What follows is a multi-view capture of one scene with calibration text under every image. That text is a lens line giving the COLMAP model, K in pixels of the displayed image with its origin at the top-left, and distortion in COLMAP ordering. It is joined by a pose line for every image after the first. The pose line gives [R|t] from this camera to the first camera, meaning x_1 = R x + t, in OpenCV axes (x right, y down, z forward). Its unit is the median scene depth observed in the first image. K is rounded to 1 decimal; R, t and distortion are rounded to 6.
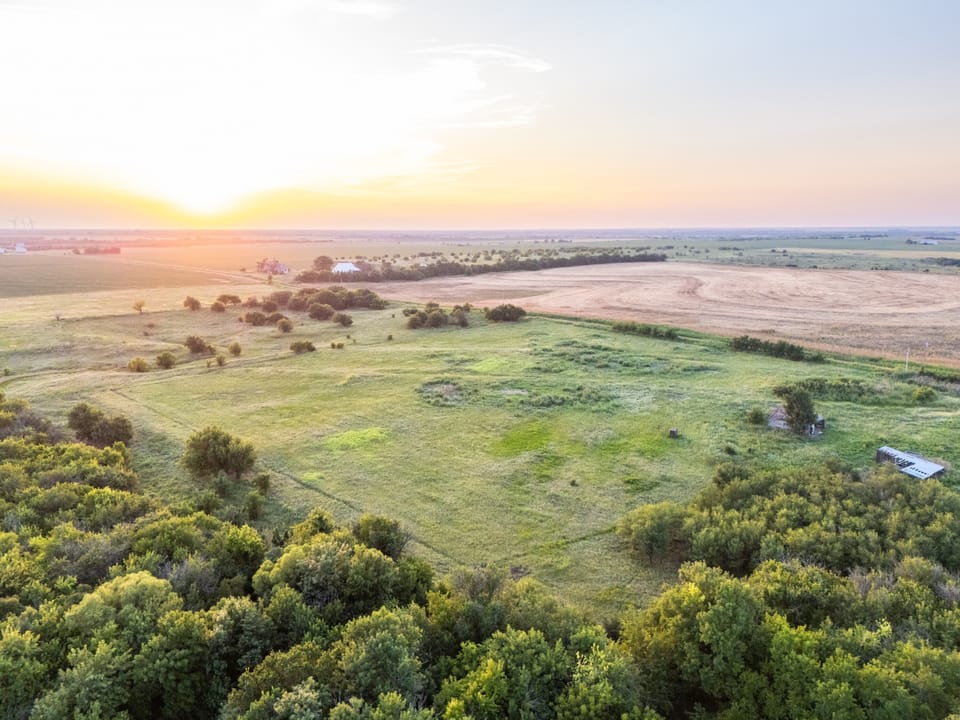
lens RADIAL K [[717.7, 0, 480.0], [0, 717.7, 360.0], [0, 0, 1]] dist [0.091010, -0.083834]
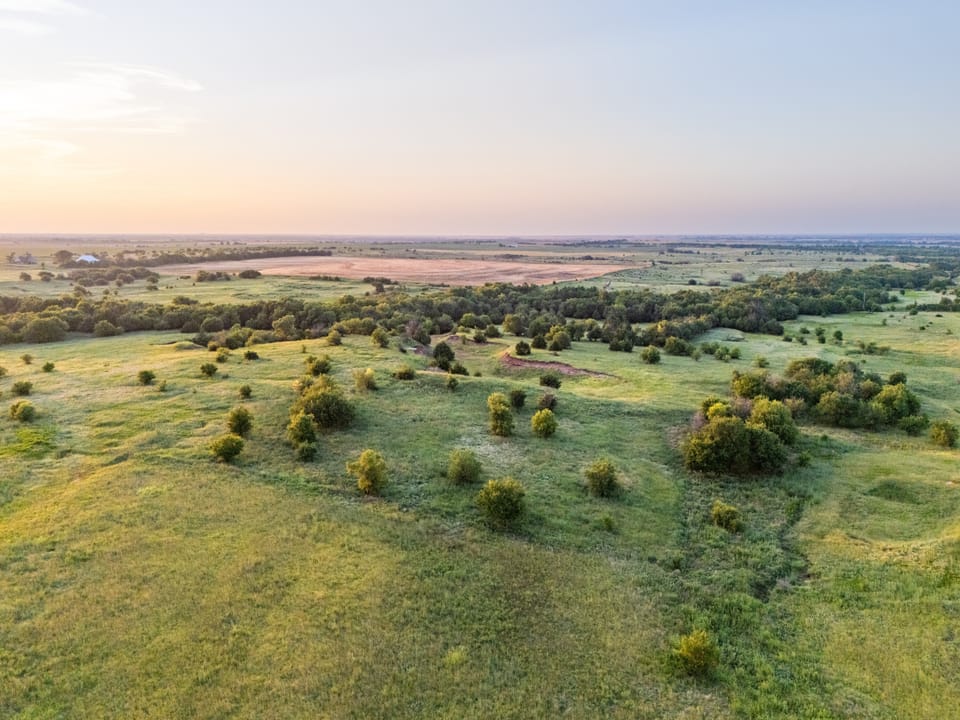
lens RADIAL K [[717.7, 0, 480.0], [0, 717.7, 360.0], [0, 0, 1]] dist [0.091010, -0.083834]
pose [[0.899423, -0.073143, 0.430916, -0.117353], [0.076955, 0.996997, 0.008607, 0.087140], [-0.430252, 0.025420, 0.902351, -0.441436]]
